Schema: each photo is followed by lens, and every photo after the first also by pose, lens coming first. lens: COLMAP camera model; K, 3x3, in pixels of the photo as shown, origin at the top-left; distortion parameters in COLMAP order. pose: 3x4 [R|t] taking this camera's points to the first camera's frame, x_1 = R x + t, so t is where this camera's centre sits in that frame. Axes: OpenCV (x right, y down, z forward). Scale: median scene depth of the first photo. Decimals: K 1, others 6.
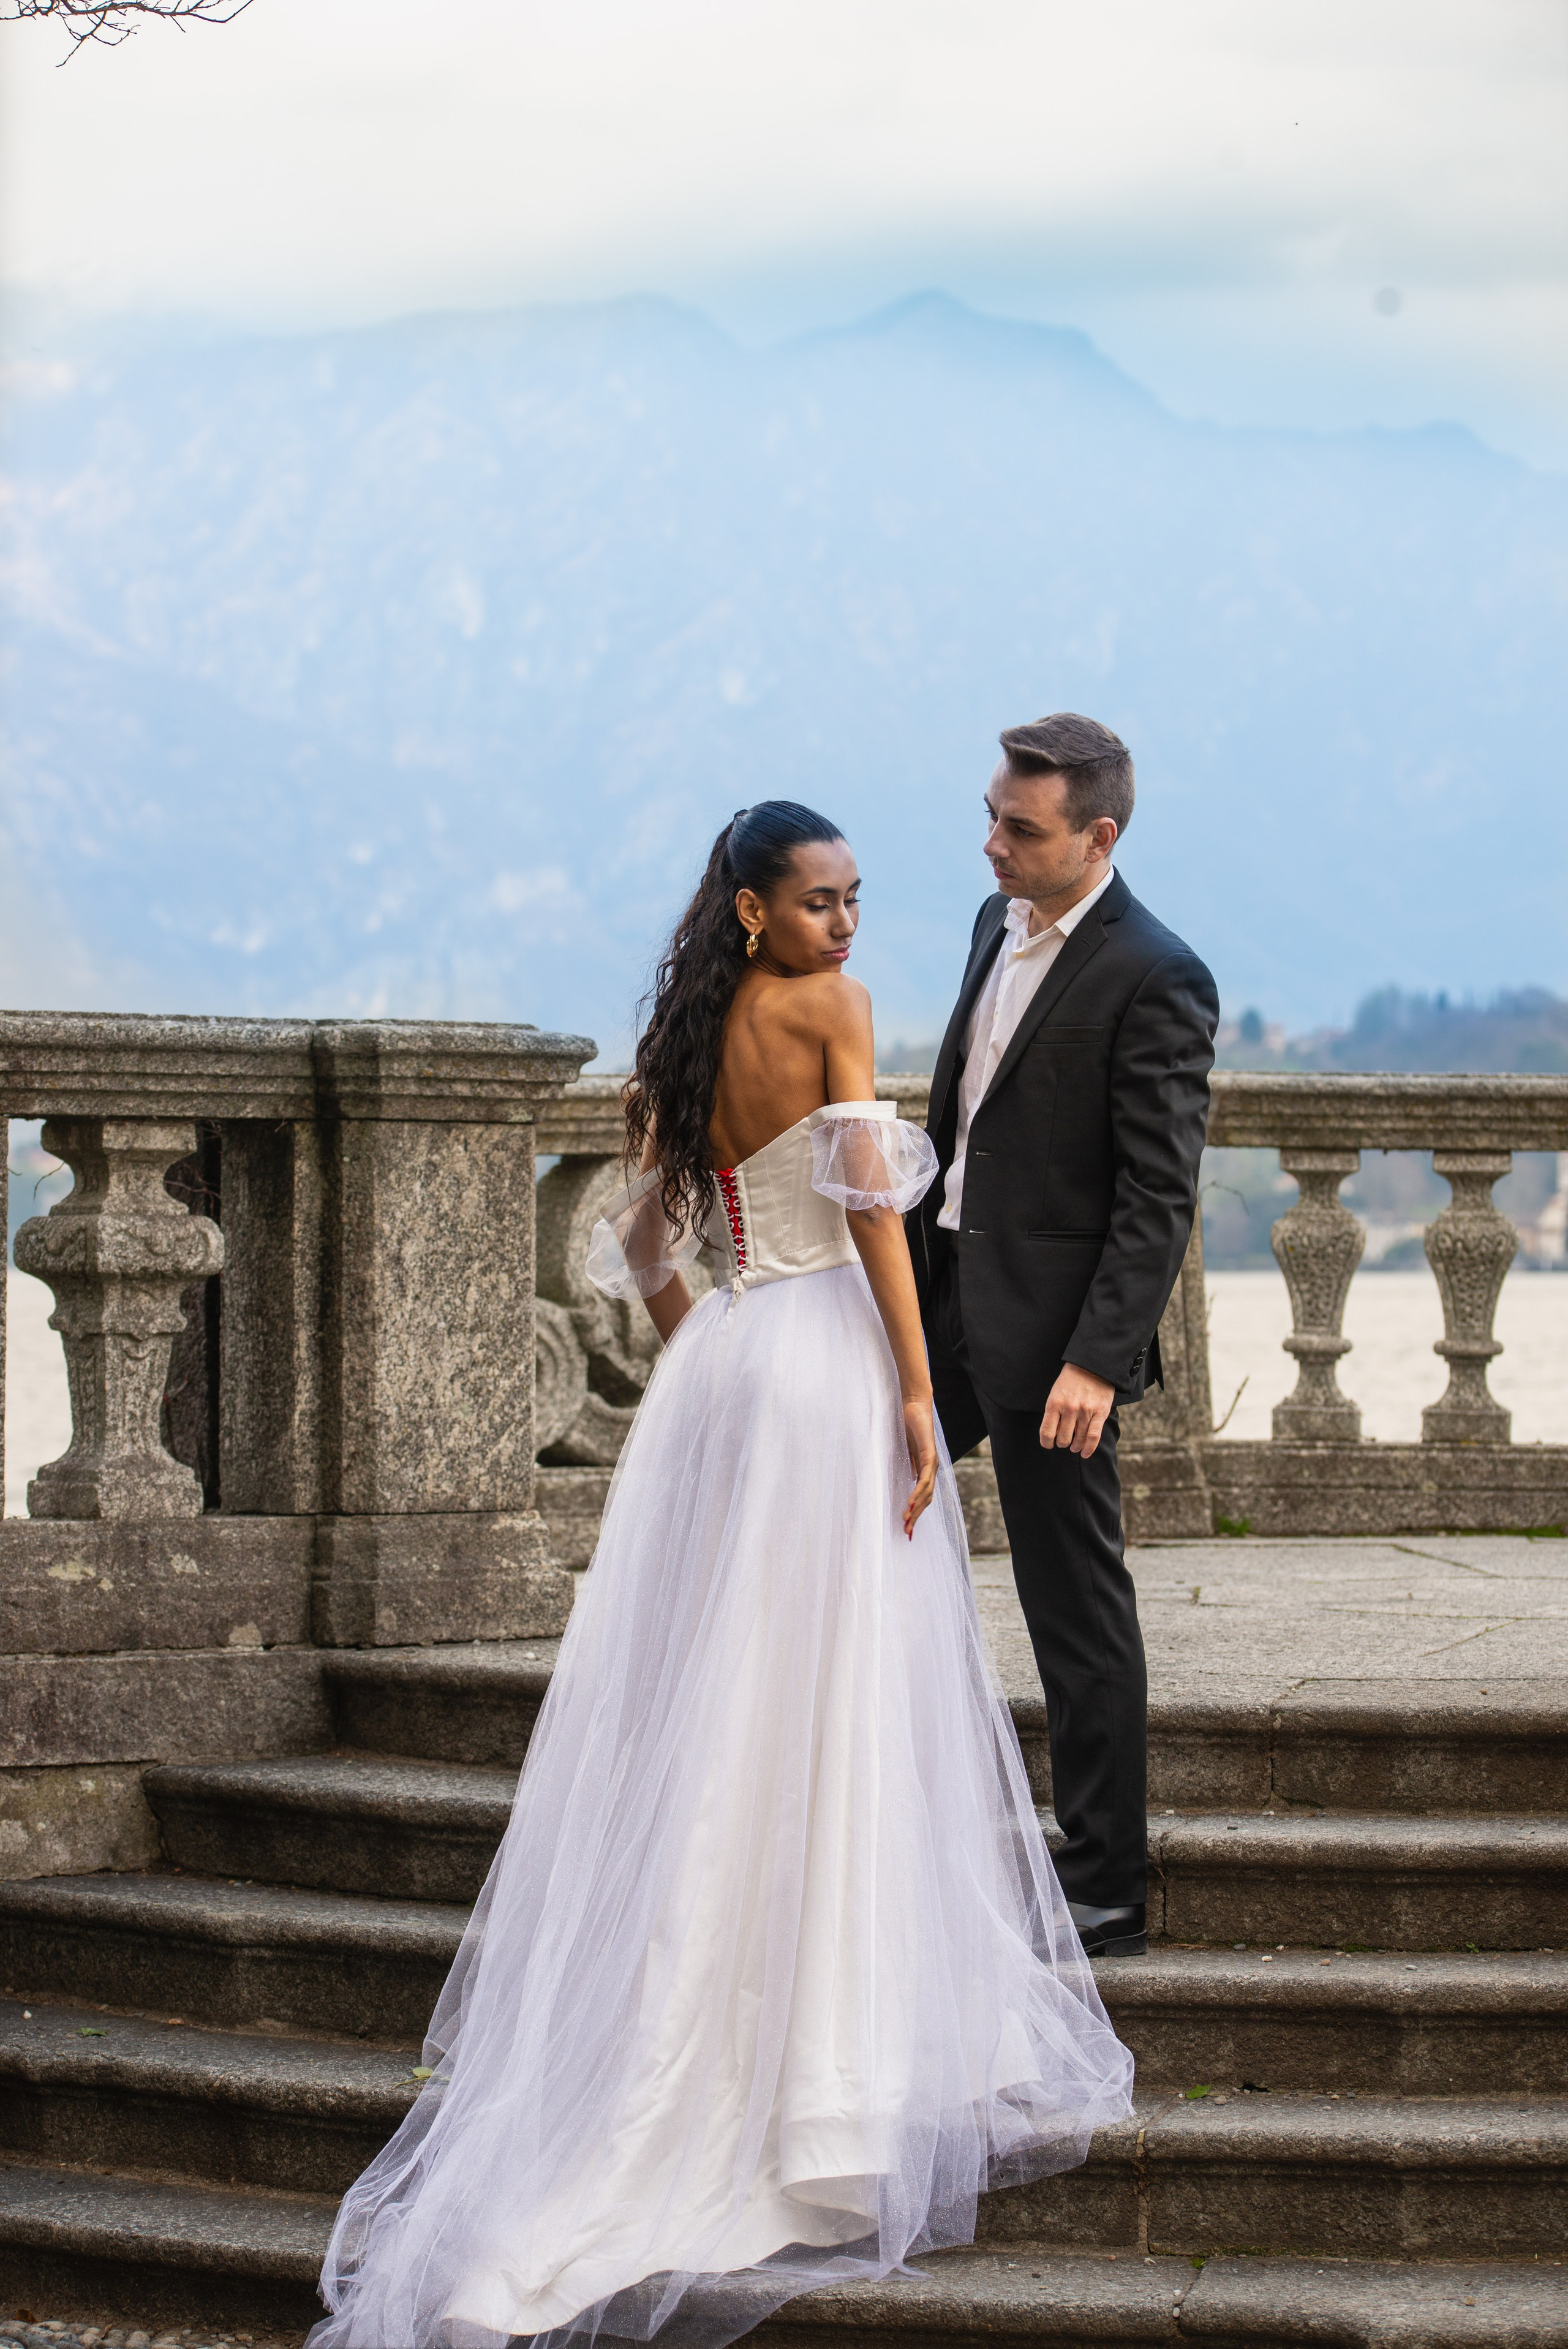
lens RADIAL K [[7026.2, 0, 784.2], [0, 7026.2, 1174.2], [0, 0, 1]] dist [-0.045675, 0.000000]
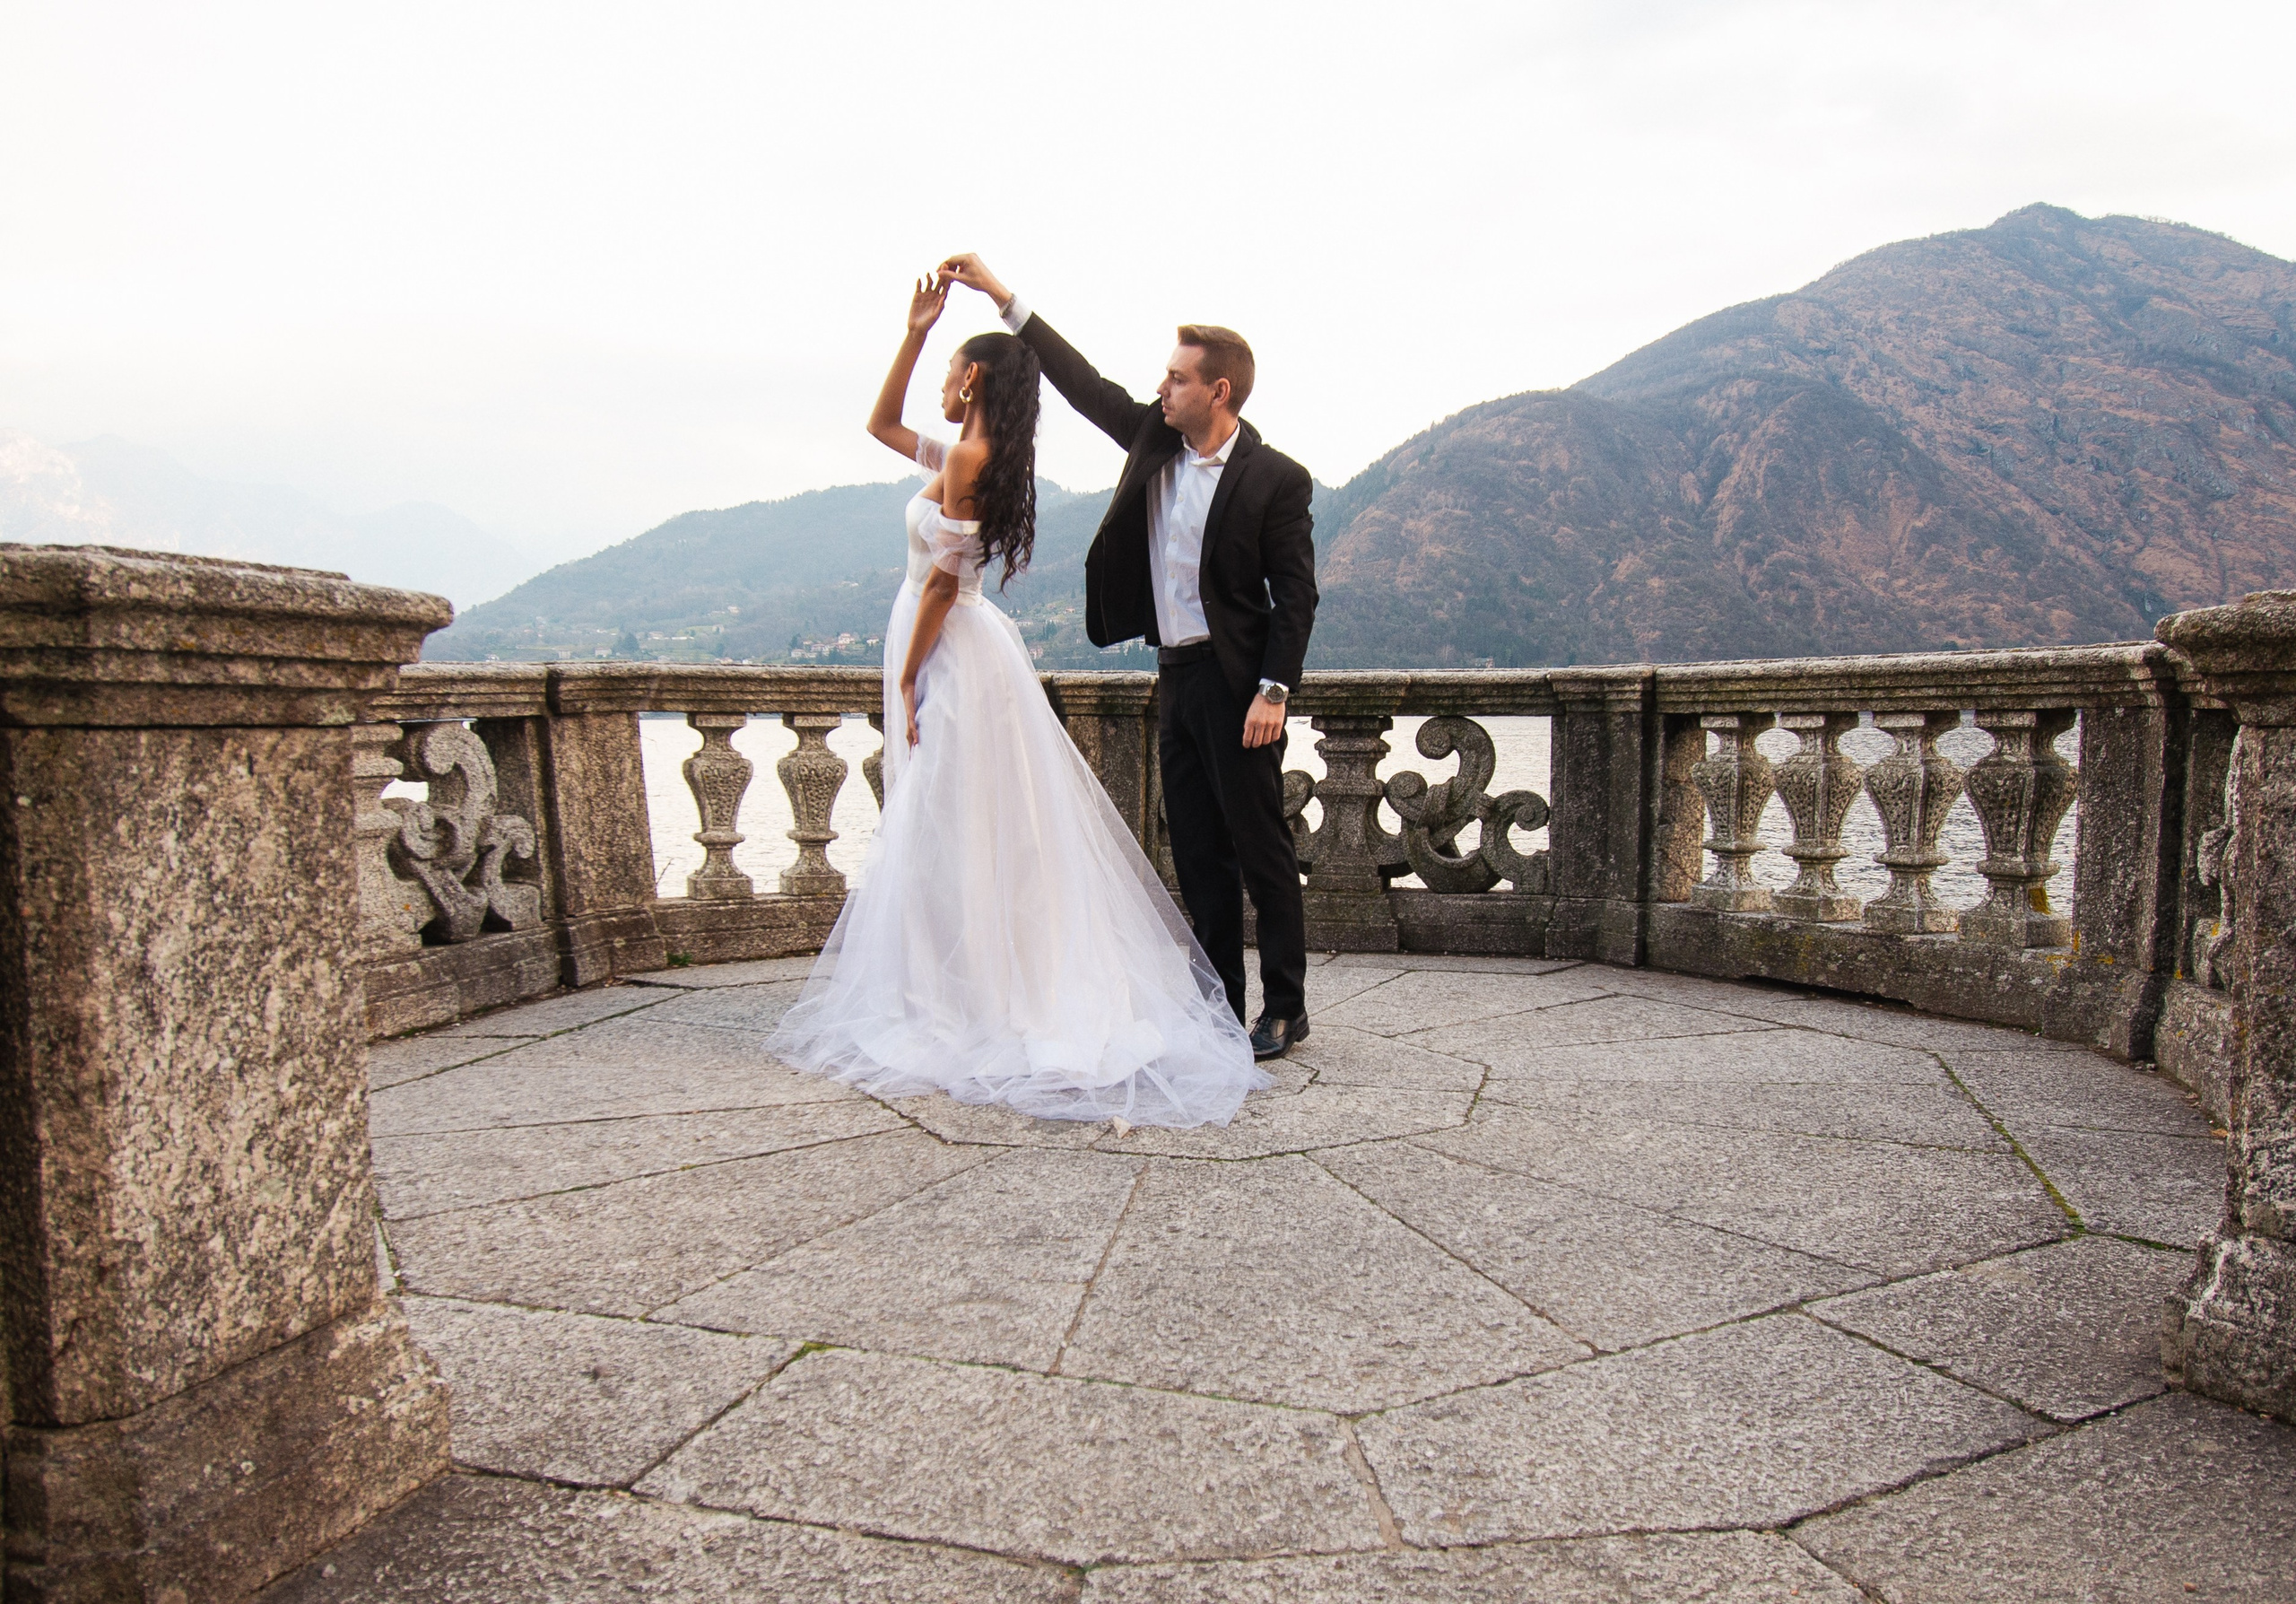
lens RADIAL K [[1641.7, 0, 1176.6], [0, 1641.7, 849.0], [0, 0, 1]] dist [-0.007504, -0.009953]
pose [[0.828610, -0.052892, 0.557322, -0.058433], [0.000042, 0.995533, 0.094418, -0.010297], [-0.559826, -0.078212, 0.824911, 0.837889]]
